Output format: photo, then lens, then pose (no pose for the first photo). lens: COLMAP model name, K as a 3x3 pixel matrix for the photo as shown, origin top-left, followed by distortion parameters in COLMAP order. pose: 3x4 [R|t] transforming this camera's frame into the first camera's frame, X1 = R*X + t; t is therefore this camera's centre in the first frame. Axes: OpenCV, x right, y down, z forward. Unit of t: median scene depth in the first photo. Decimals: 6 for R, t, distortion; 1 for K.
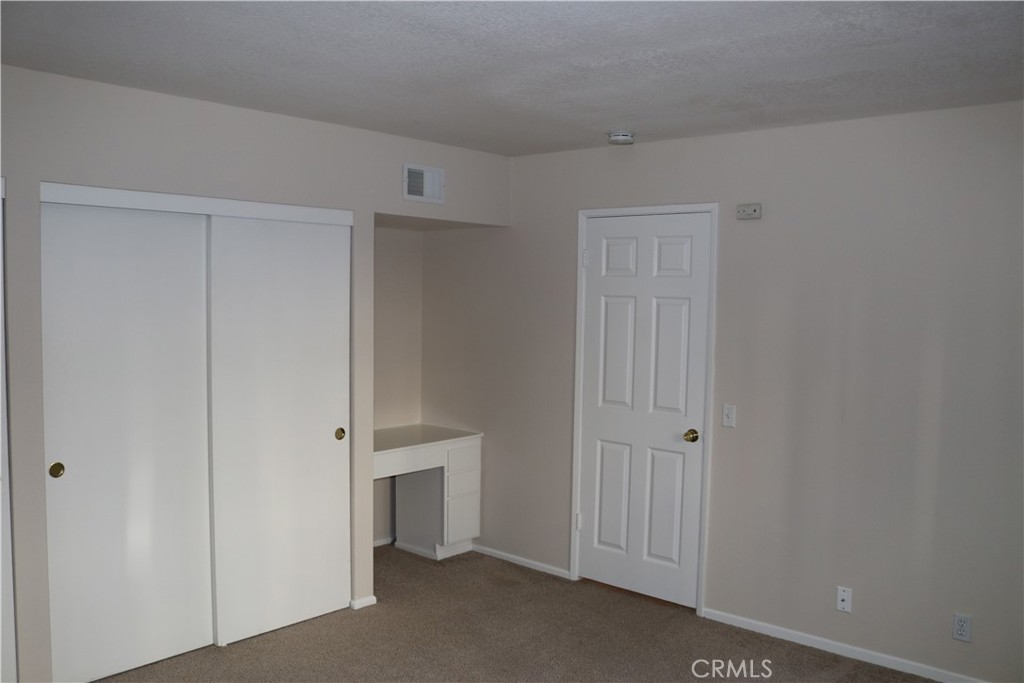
lens RADIAL K [[842.4, 0, 509.9], [0, 842.4, 340.6], [0, 0, 1]] dist [-0.156540, 0.126424]
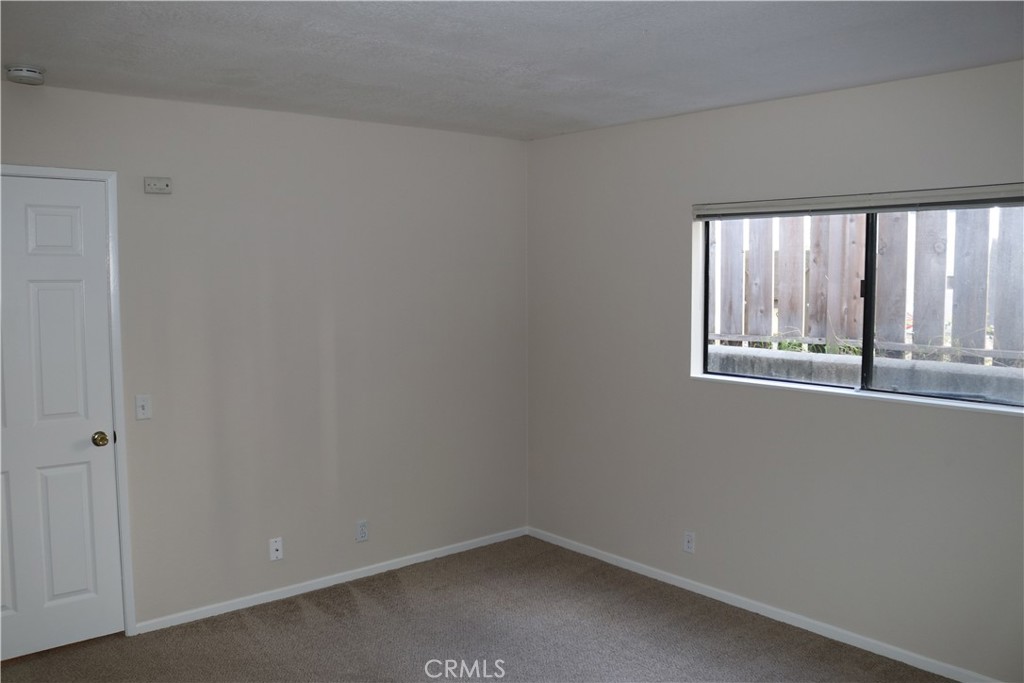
lens RADIAL K [[842.4, 0, 511.9], [0, 842.4, 339.0], [0, 0, 1]] dist [-0.156540, 0.126424]
pose [[0.151775, -0.096076, 0.983735, -0.555516], [0.062145, 0.994223, 0.087513, -0.037967], [-0.986460, 0.047852, 0.156869, 0.454181]]
